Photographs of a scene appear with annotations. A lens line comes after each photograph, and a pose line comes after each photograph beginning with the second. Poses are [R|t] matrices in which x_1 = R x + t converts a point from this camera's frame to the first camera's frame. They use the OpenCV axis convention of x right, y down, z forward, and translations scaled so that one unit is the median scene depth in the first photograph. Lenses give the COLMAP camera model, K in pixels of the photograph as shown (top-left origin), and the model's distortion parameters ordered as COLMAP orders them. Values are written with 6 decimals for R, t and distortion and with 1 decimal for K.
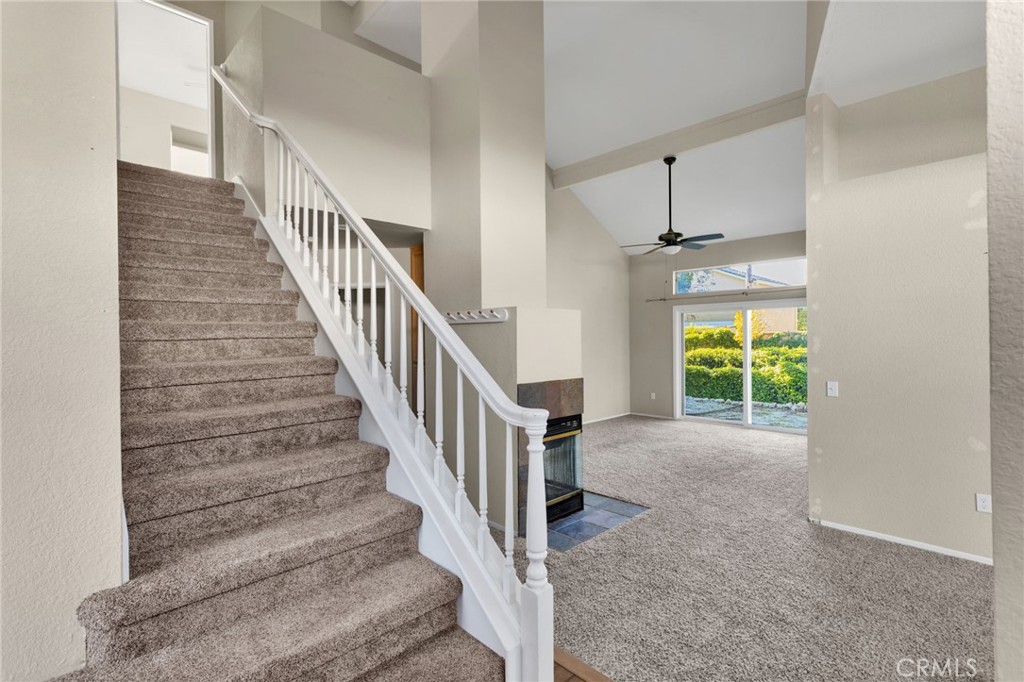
lens RADIAL K [[482.8, 0, 514.1], [0, 482.8, 342.3], [0, 0, 1]] dist [0.000213, 0.001414]
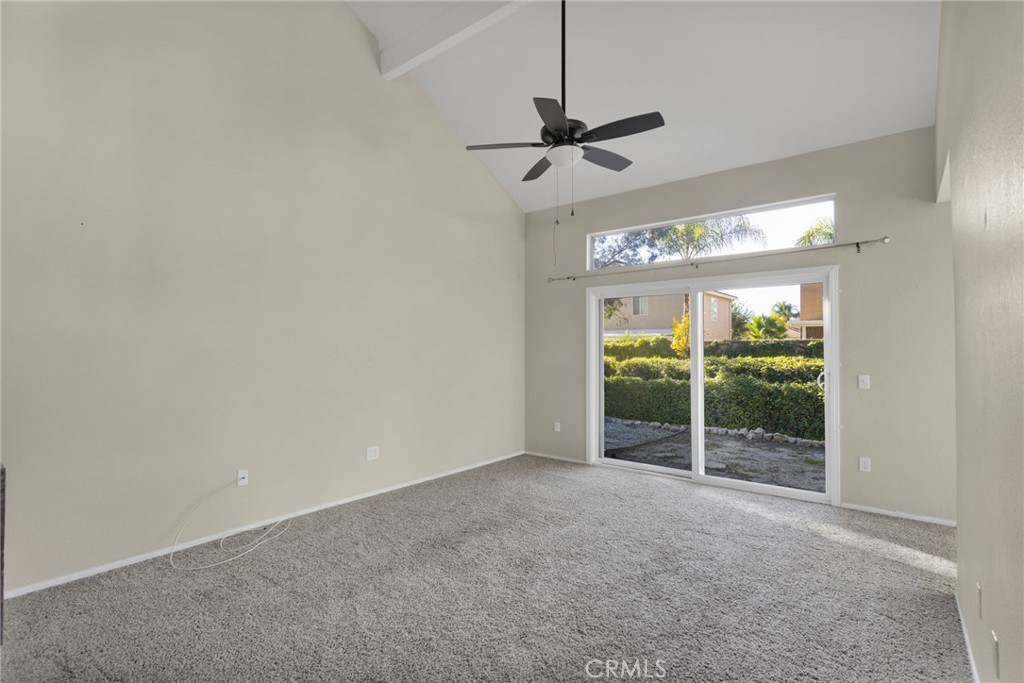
lens RADIAL K [[482.8, 0, 514.1], [0, 482.8, 342.8], [0, 0, 1]] dist [0.000213, 0.001414]
pose [[0.993168, 0.010673, 0.116205, 0.061104], [-0.008608, 0.999796, -0.018261, 0.004121], [-0.116376, 0.017136, 0.993057, 0.142729]]
